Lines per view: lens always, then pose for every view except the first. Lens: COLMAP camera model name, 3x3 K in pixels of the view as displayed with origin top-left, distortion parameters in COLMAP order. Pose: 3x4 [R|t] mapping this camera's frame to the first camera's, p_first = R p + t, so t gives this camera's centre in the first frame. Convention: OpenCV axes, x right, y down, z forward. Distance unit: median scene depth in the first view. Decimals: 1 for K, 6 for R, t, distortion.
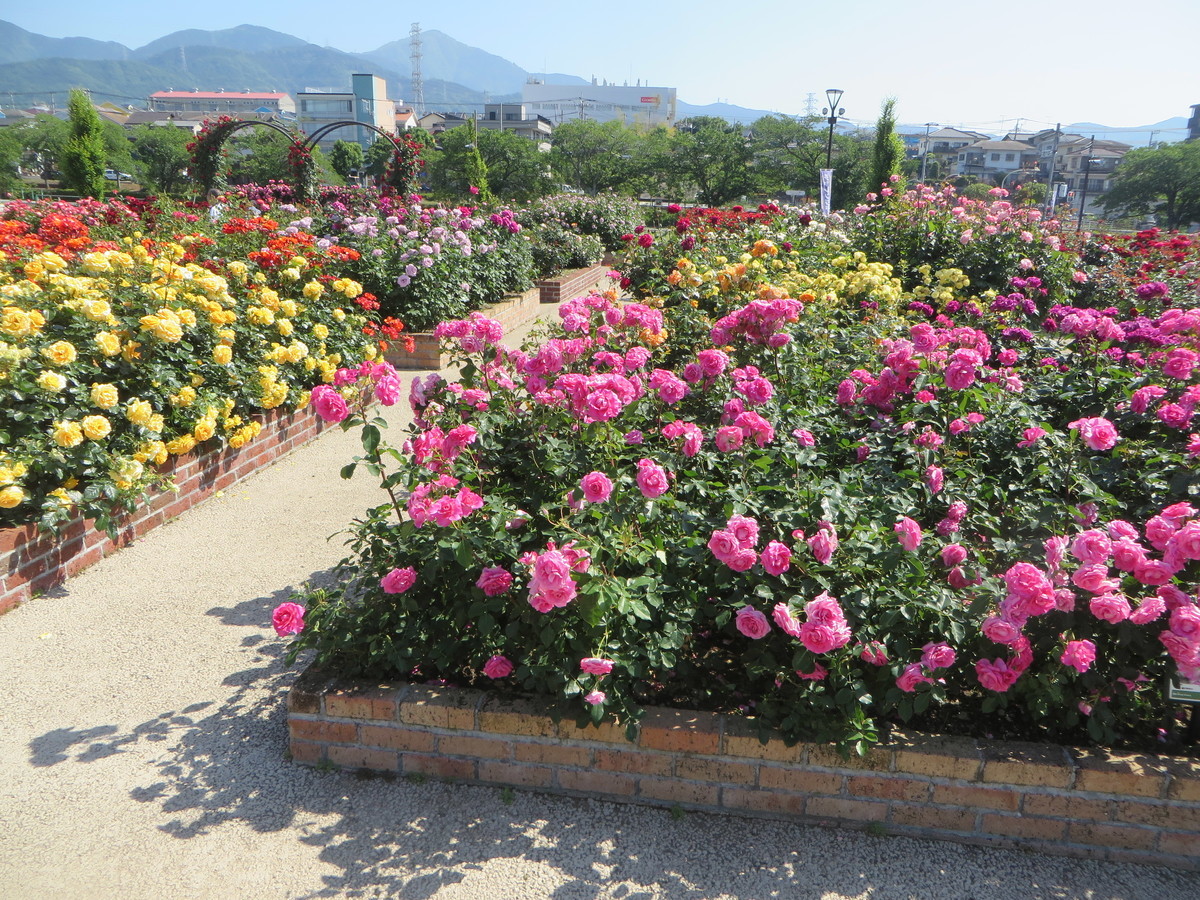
lens RADIAL K [[872.2, 0, 600.2], [0, 872.2, 448.6], [0, 0, 1]] dist [-0.027380, 0.002783]
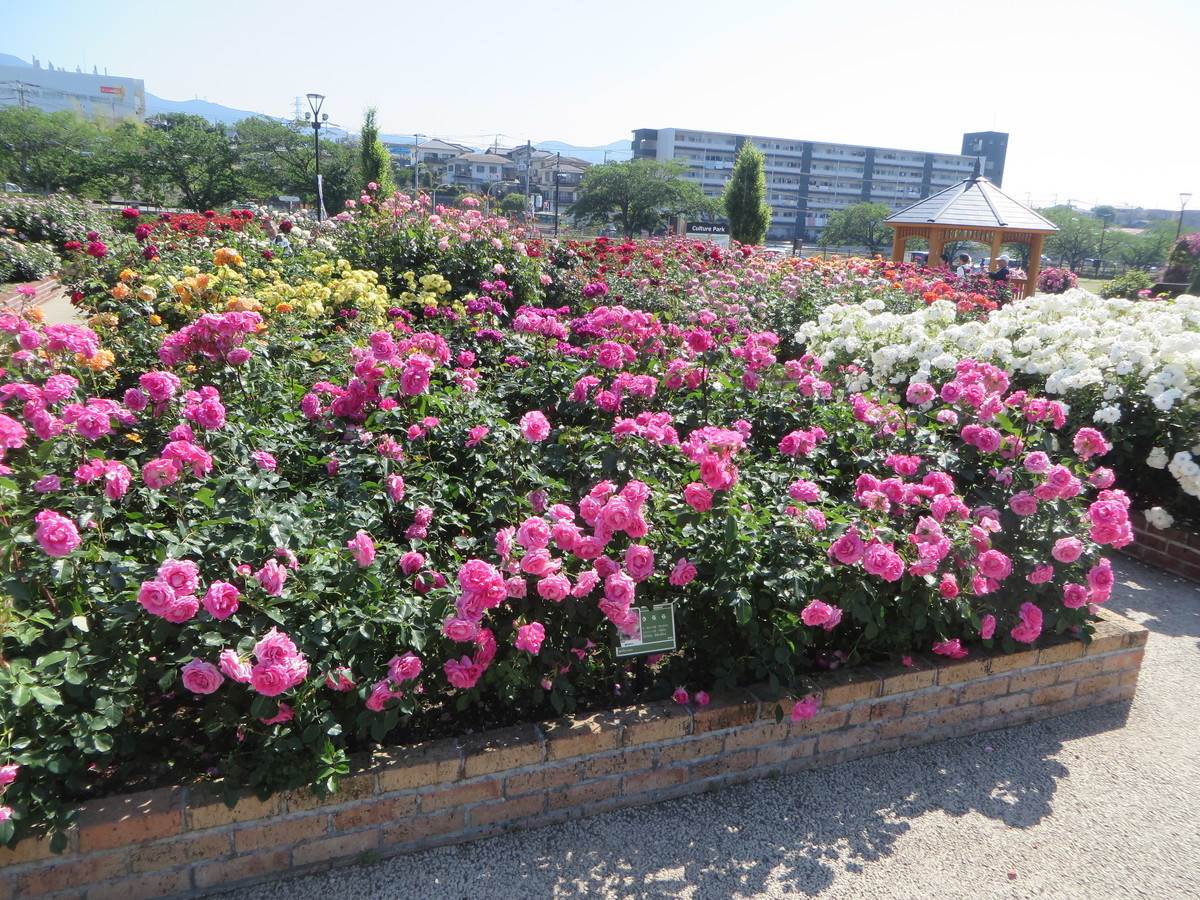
lens RADIAL K [[872.2, 0, 601.7], [0, 872.2, 449.8], [0, 0, 1]] dist [-0.027380, 0.002783]
pose [[0.863504, -0.113139, 0.491488, 0.100206], [0.116199, 0.992926, 0.024418, -0.004260], [-0.490774, 0.036026, 0.870542, 0.014943]]
